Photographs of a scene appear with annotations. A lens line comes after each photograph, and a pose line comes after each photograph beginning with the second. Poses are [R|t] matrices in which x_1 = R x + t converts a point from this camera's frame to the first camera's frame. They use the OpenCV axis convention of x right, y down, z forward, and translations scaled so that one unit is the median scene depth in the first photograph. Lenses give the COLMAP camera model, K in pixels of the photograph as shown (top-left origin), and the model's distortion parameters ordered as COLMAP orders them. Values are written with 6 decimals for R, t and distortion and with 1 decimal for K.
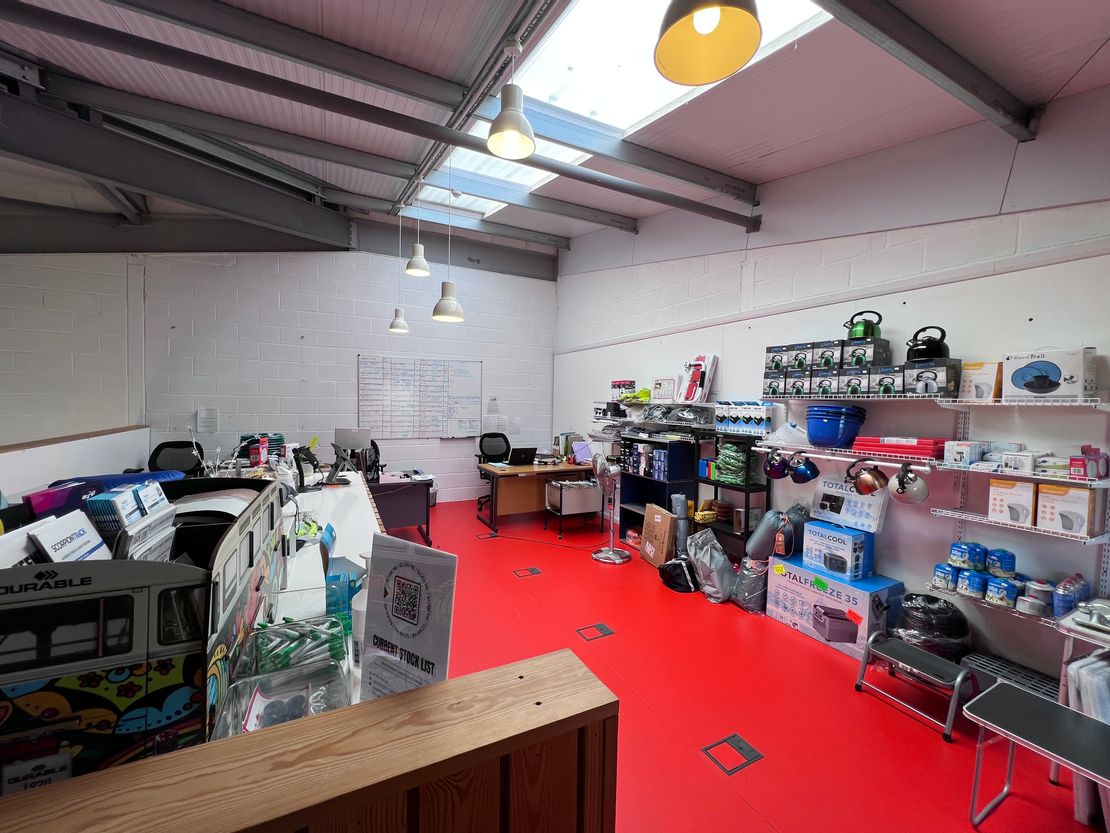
lens RADIAL K [[445.4, 0, 556.1], [0, 445.4, 416.4], [0, 0, 1]] dist [-0.000553, -0.000494]
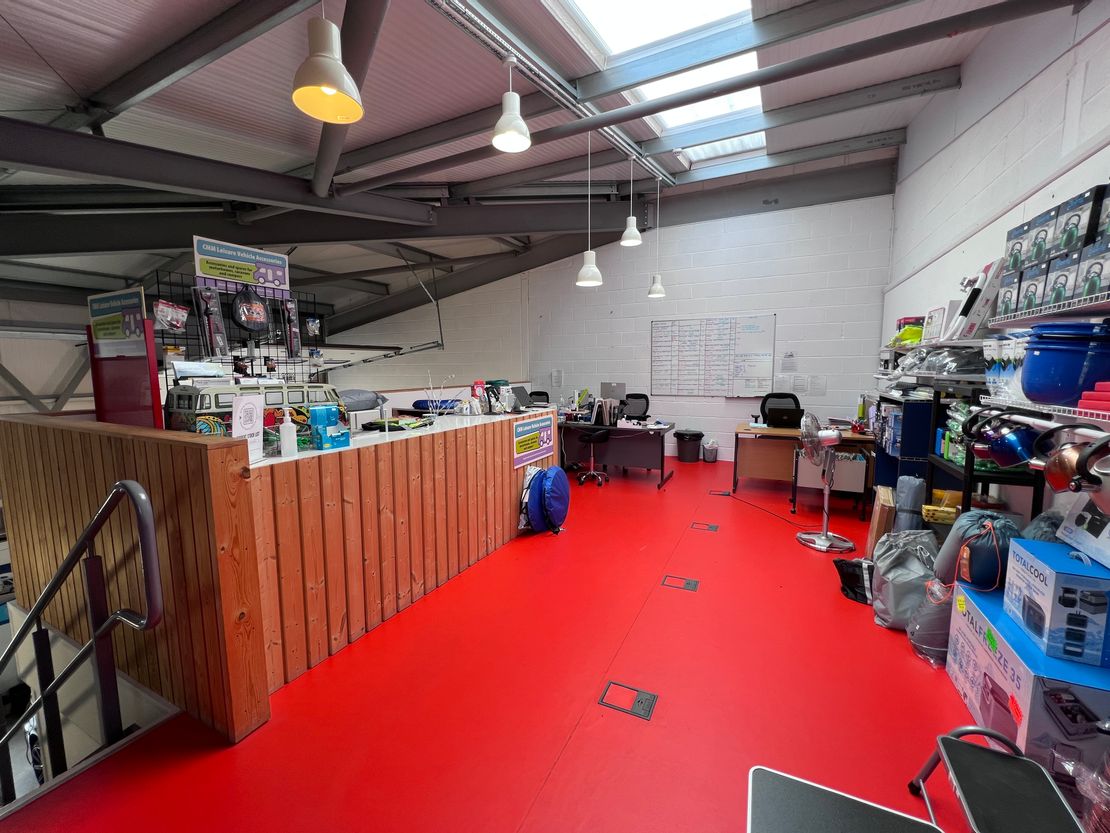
lens RADIAL K [[444.3, 0, 553.9], [0, 444.3, 415.3], [0, 0, 1]] dist [0.001909, 0.000645]
pose [[0.593526, 0.060565, -0.802533, 0.410495], [-0.007103, 0.997520, 0.070027, 0.029899], [0.804783, -0.035862, 0.592484, 0.126057]]
